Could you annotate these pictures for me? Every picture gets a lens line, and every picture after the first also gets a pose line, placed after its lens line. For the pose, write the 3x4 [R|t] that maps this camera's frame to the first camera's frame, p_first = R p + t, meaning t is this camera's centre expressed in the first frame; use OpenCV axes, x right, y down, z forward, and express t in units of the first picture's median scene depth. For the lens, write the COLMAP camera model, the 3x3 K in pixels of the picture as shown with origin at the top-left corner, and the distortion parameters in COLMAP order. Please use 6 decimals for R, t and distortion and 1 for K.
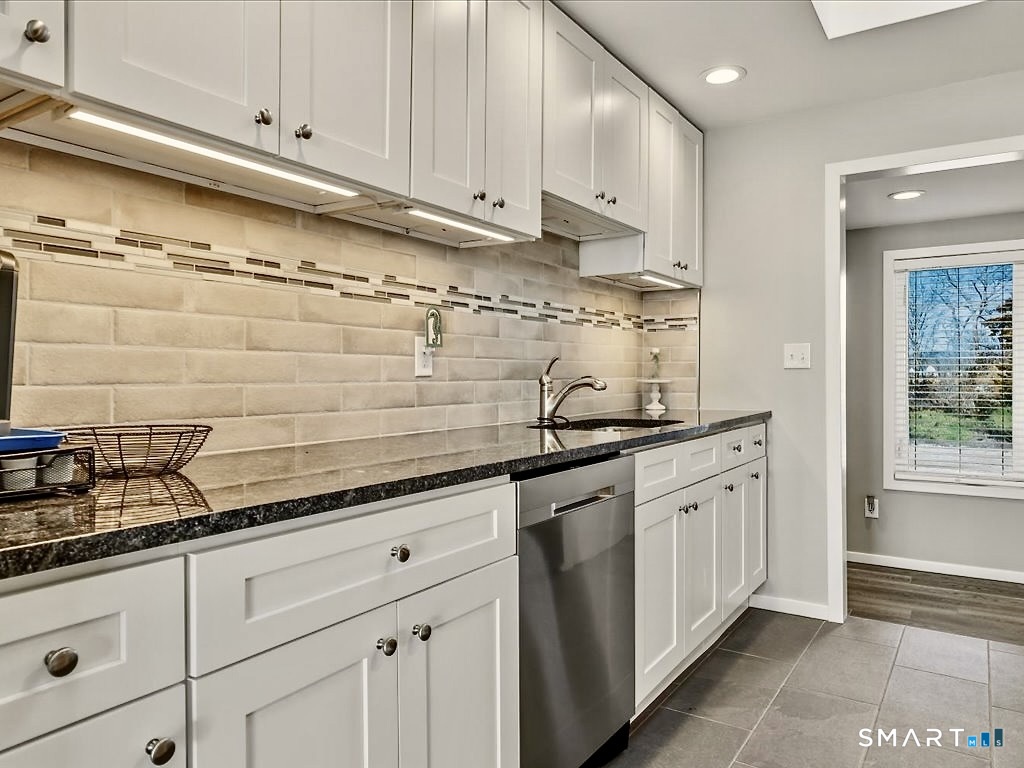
lens RADIAL K [[734.1, 0, 512.0], [0, 734.1, 384.0], [0, 0, 1]] dist [-0.002445, 0.008491]
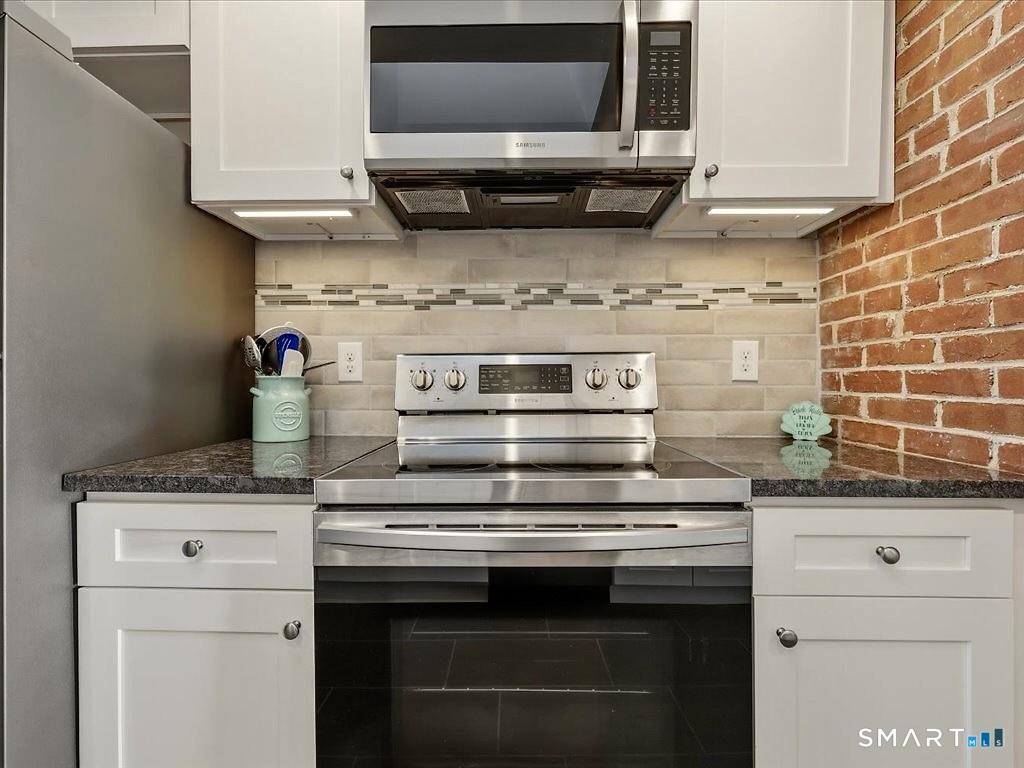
lens RADIAL K [[475.4, 0, 510.5], [0, 475.4, 406.6], [0, 0, 1]] dist [0.022503, 0.000370]
pose [[0.528254, 0.043872, -0.847952, 0.263952], [-0.007607, 0.998869, 0.046941, -0.002455], [0.849052, -0.018346, 0.527990, 0.394044]]
